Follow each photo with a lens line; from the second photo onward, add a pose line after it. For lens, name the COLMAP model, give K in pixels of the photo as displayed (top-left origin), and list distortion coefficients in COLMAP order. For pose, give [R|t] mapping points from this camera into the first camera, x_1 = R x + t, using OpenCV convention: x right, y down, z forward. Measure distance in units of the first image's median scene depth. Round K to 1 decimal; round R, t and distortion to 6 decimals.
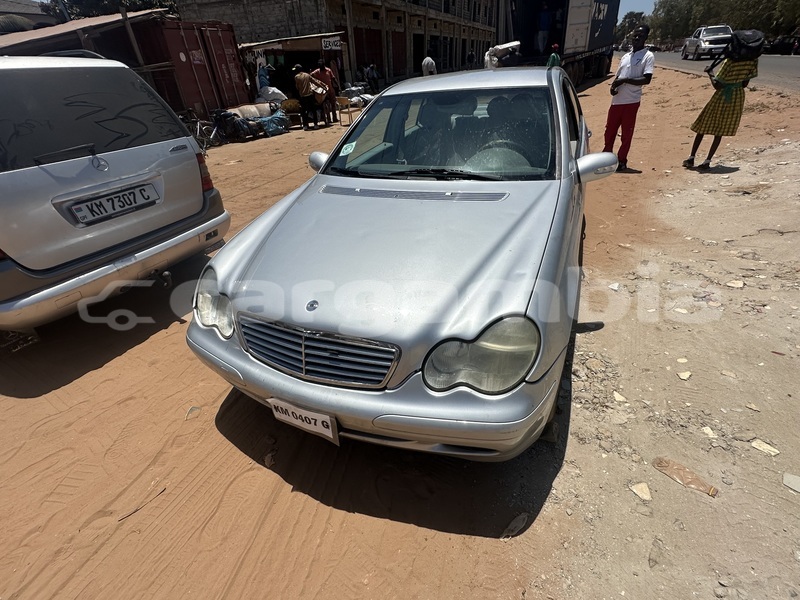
lens RADIAL K [[383.0, 0, 402.1], [0, 383.0, 297.6], [0, 0, 1]] dist [-0.003372, 0.001076]
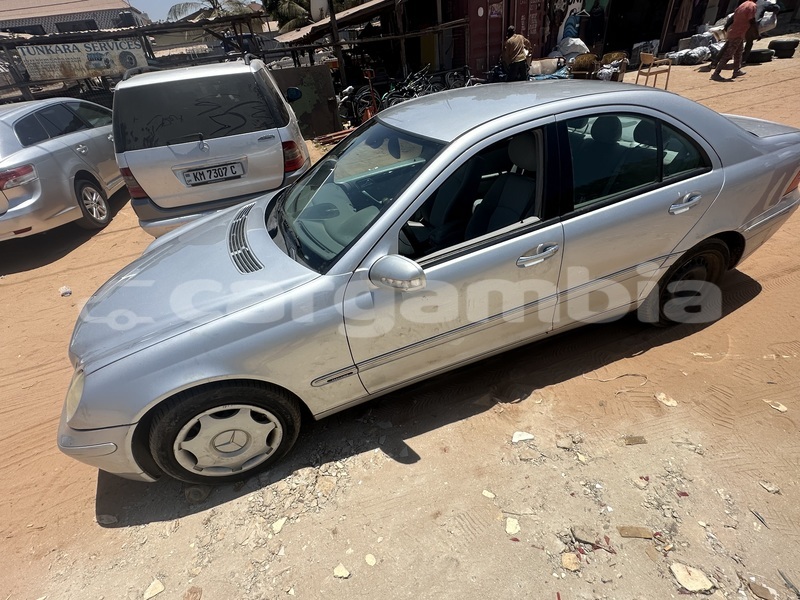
lens RADIAL K [[383.0, 0, 399.6], [0, 383.0, 299.4], [0, 0, 1]] dist [-0.003372, 0.001076]
pose [[0.684175, 0.408841, -0.603948, 0.787631], [-0.326248, 0.912194, 0.247921, -0.389019], [0.652278, 0.027416, 0.757484, 0.356752]]
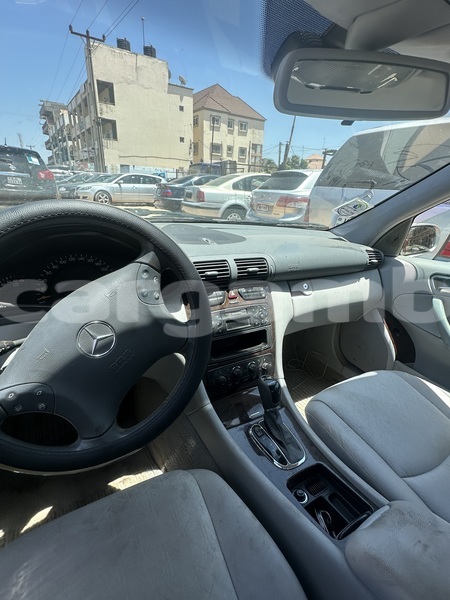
lens RADIAL K [[287.3, 0, 225.3], [0, 287.3, 300.4], [0, 0, 1]] dist [-0.003372, 0.001076]
pose [[-0.581252, 0.328645, -0.744405, 0.342568], [-0.442892, 0.639669, 0.628228, -0.481984], [0.682636, 0.694850, -0.226255, 1.043385]]
